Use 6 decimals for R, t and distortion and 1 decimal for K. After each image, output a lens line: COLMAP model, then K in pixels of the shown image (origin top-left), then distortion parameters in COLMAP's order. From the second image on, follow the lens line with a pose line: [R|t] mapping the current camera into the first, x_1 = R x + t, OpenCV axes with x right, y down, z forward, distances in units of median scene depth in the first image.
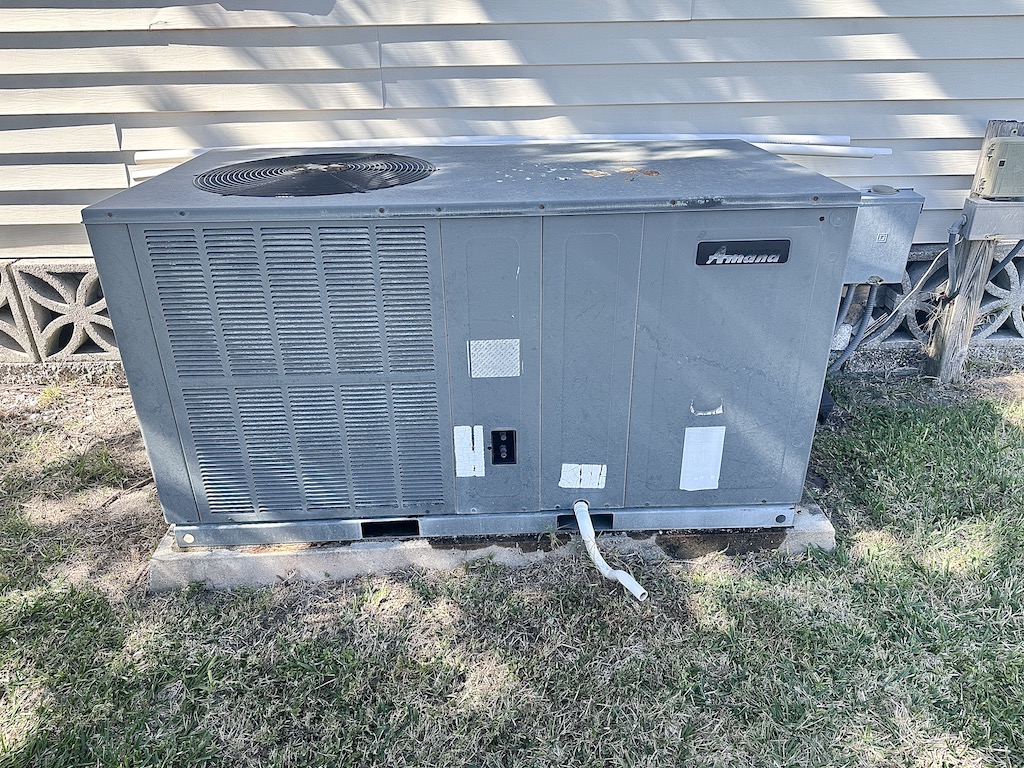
lens RADIAL K [[722.5, 0, 509.6], [0, 722.5, 384.0], [0, 0, 1]] dist [0.042059, -0.045936]
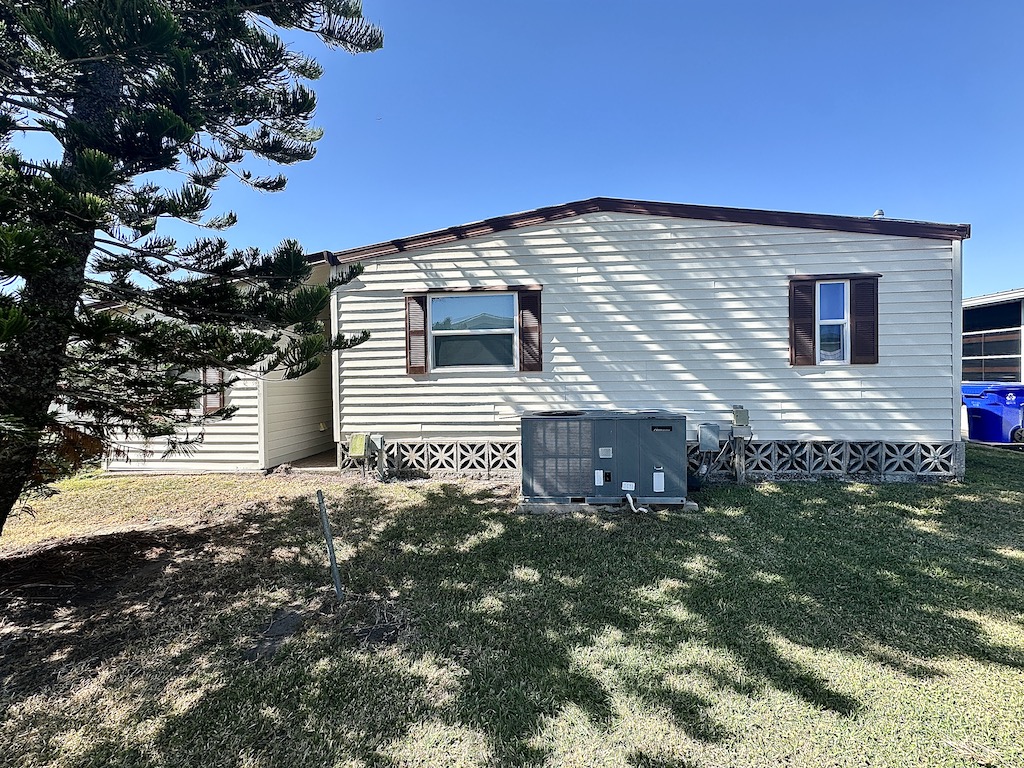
lens RADIAL K [[409.7, 0, 512.2], [0, 409.7, 383.1], [0, 0, 1]] dist [-0.000254, -0.000004]
pose [[0.994355, 0.000077, -0.106101, -0.277171], [-0.044694, 0.907252, -0.418207, 0.555191], [0.096228, 0.420588, 0.902134, -1.251283]]
